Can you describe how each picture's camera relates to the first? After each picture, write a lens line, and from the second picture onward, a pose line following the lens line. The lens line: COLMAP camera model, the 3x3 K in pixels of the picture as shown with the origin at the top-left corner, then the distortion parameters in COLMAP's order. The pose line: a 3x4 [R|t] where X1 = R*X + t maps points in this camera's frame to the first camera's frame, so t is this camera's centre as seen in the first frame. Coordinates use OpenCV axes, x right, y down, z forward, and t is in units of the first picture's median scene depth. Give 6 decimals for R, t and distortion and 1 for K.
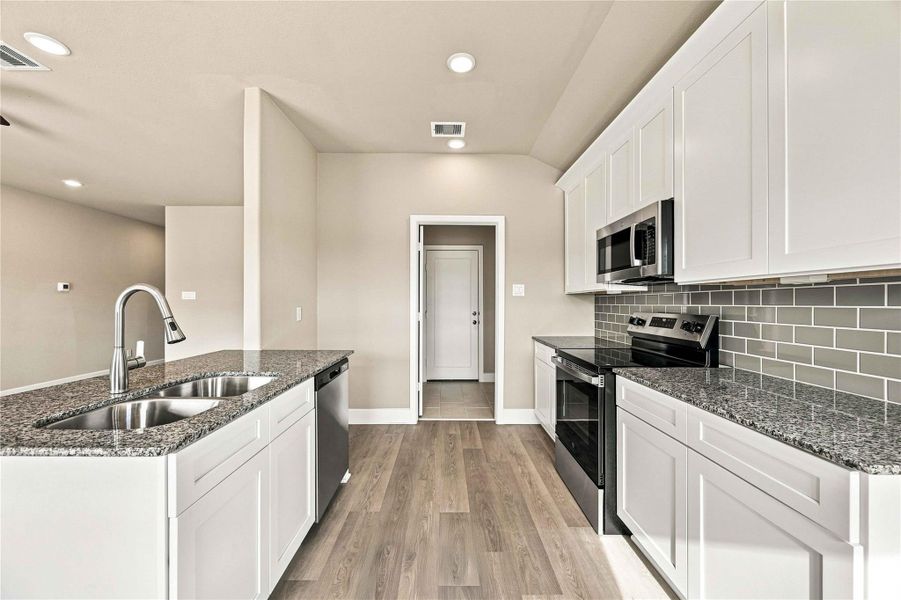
lens RADIAL K [[343.3, 0, 449.1], [0, 343.3, 302.2], [0, 0, 1]] dist [-0.002190, 0.000383]
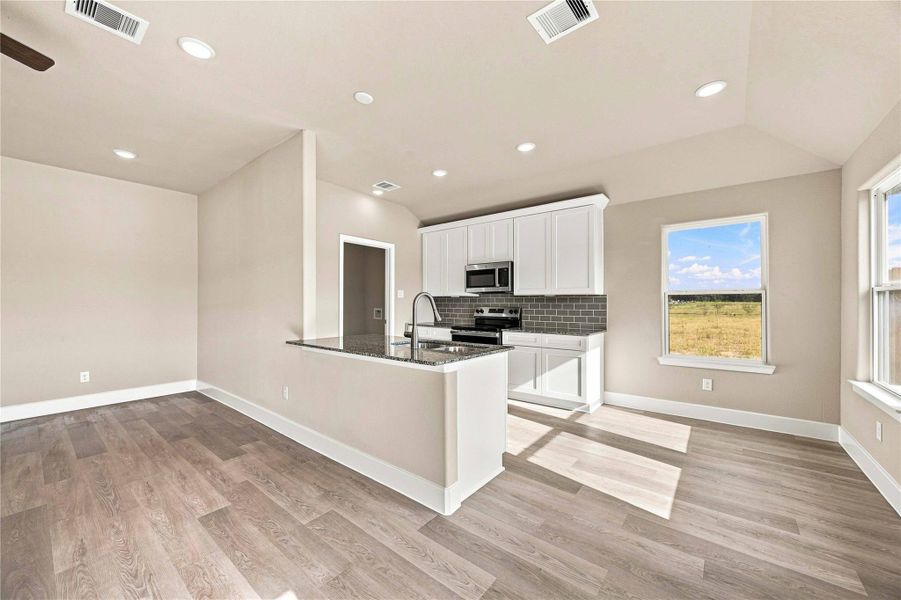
lens RADIAL K [[343.3, 0, 446.5], [0, 343.3, 301.1], [0, 0, 1]] dist [-0.002190, 0.000383]
pose [[0.635233, -0.000137, 0.772321, -1.245763], [-0.000741, 0.999999, 0.000787, -0.007082], [-0.772320, -0.001072, 0.635233, -0.190207]]
